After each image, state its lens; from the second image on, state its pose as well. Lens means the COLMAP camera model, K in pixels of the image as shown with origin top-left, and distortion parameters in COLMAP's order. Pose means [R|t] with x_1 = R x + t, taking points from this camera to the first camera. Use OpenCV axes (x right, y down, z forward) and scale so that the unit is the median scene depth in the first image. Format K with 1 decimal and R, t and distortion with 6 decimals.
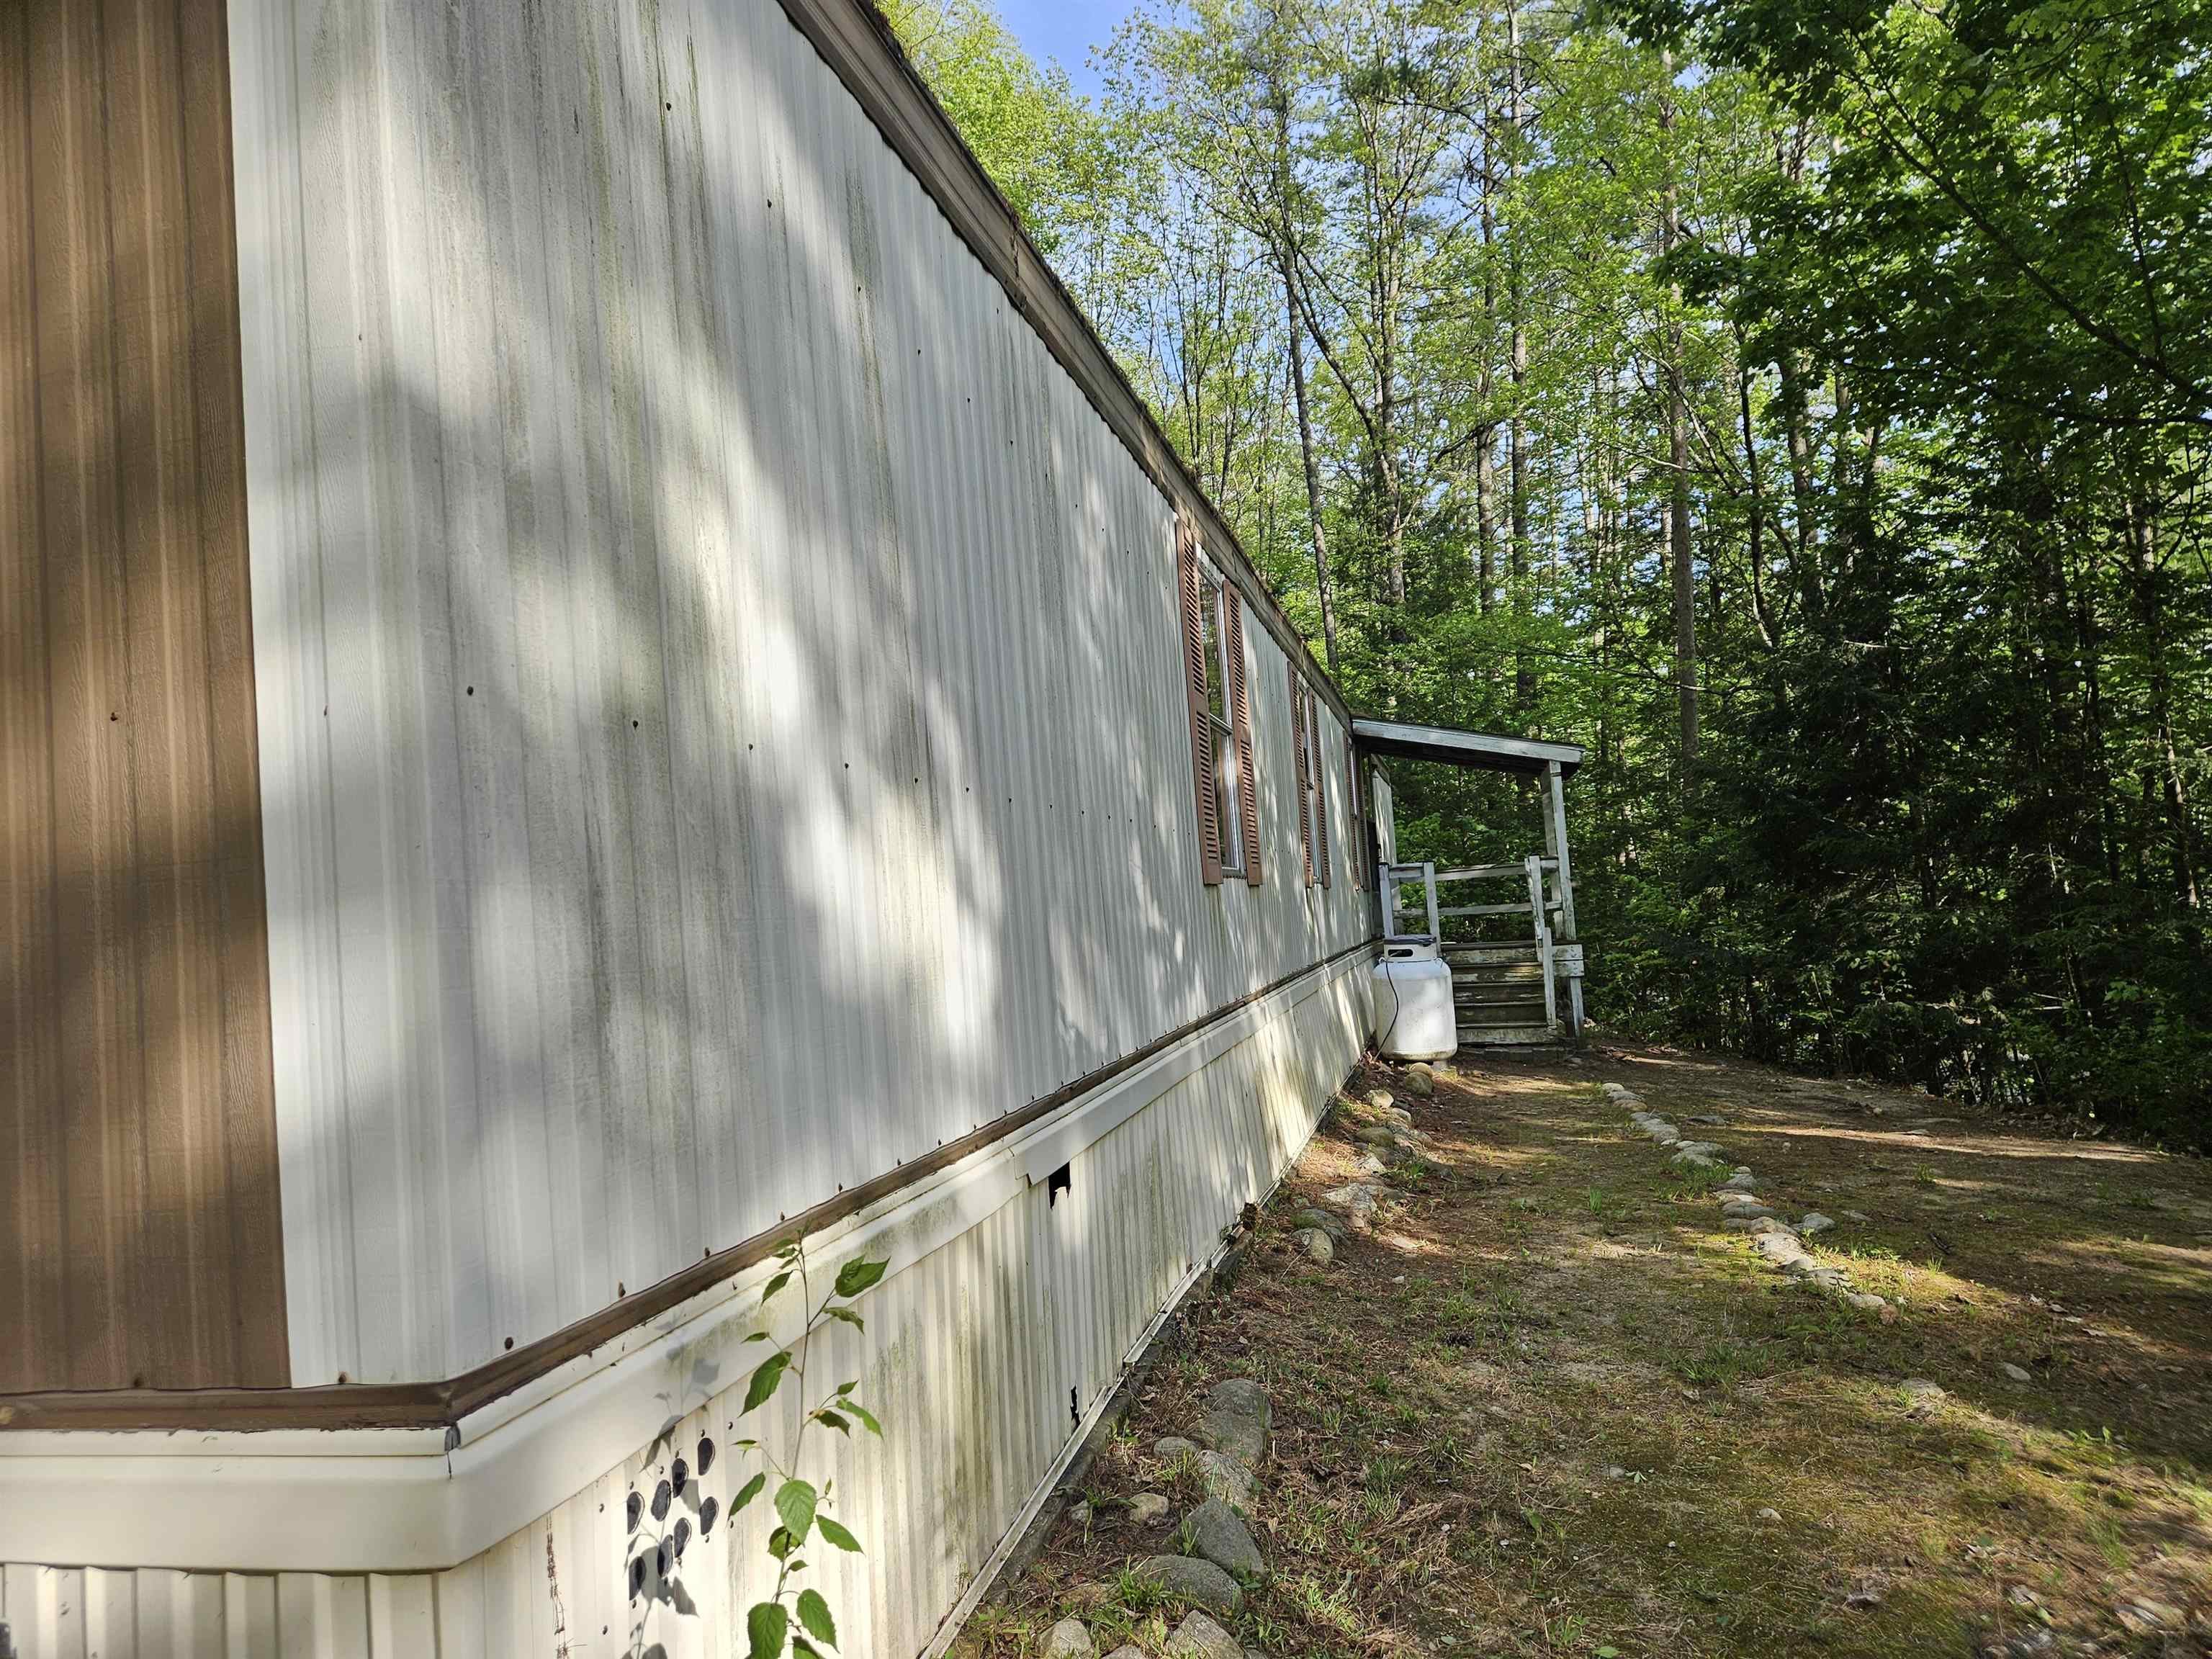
lens RADIAL K [[1484.3, 0, 1103.7], [0, 1484.3, 865.5], [0, 0, 1]] dist [0.073578, -0.064223]
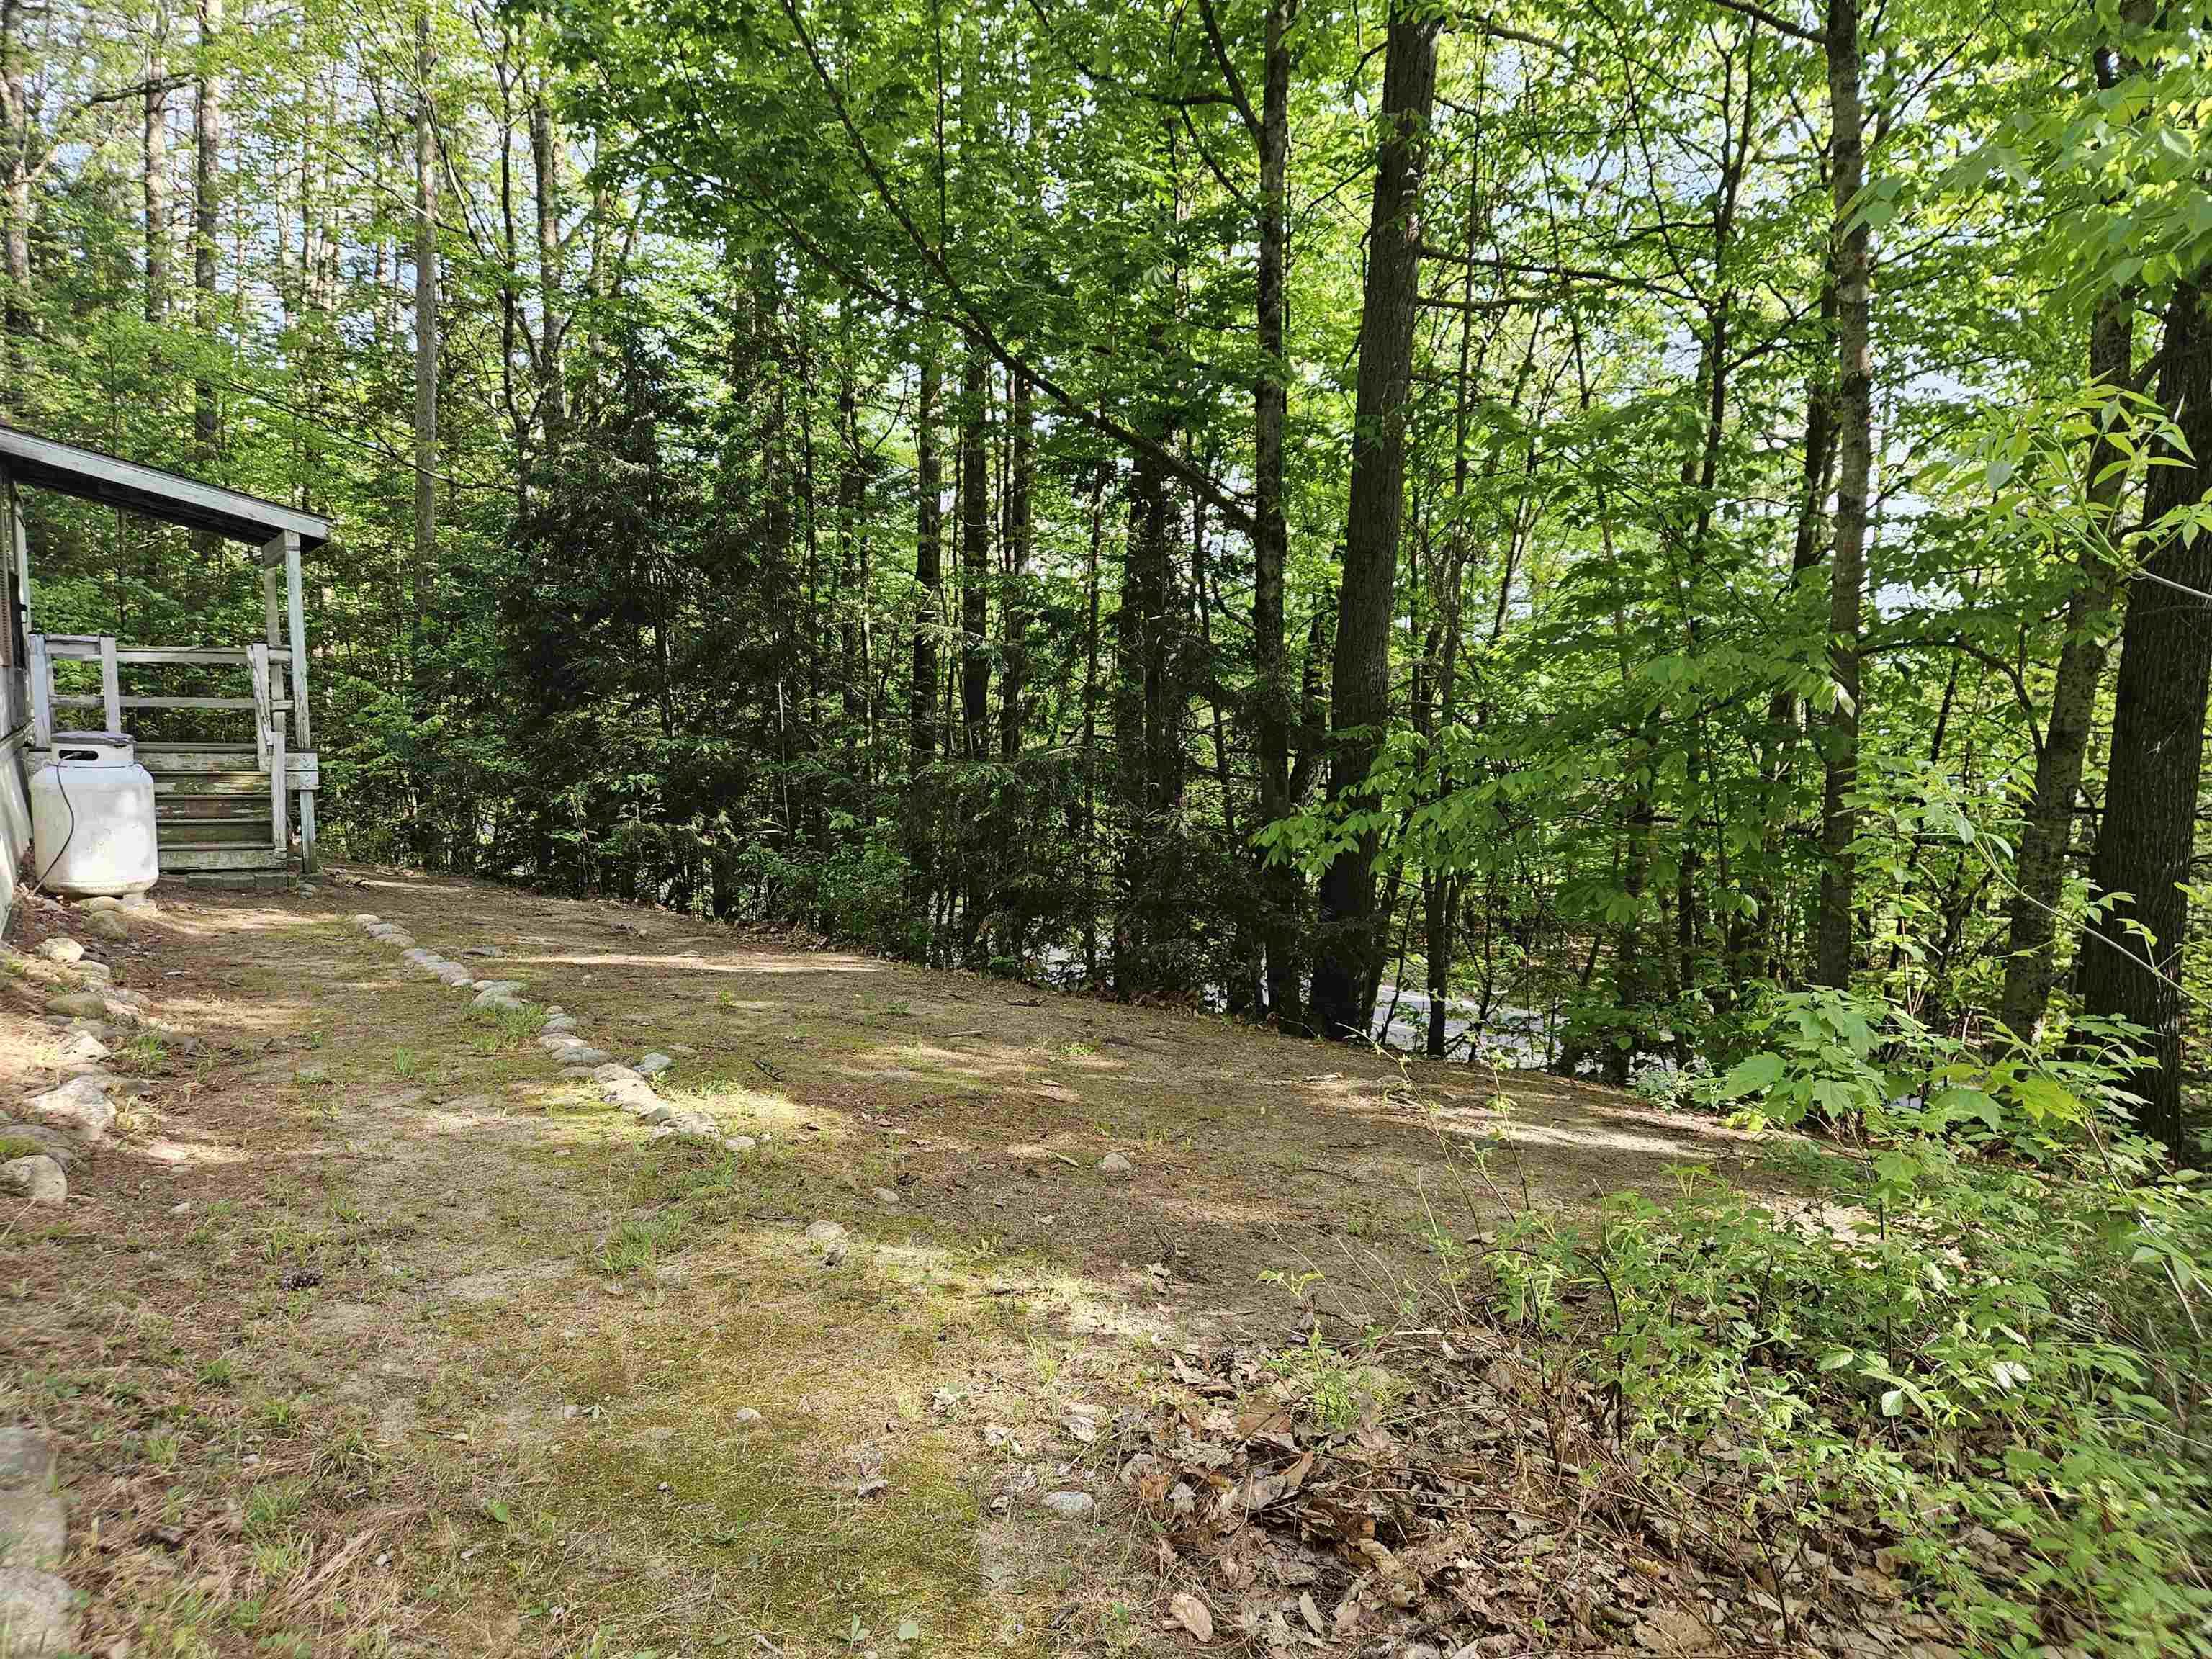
lens RADIAL K [[1484.3, 0, 1103.7], [0, 1484.3, 865.5], [0, 0, 1]] dist [0.073578, -0.064223]
pose [[0.663230, -0.008908, 0.748363, -0.039372], [-0.088160, 0.992038, 0.089939, -0.001014], [-0.743206, -0.125626, 0.657163, 0.116378]]
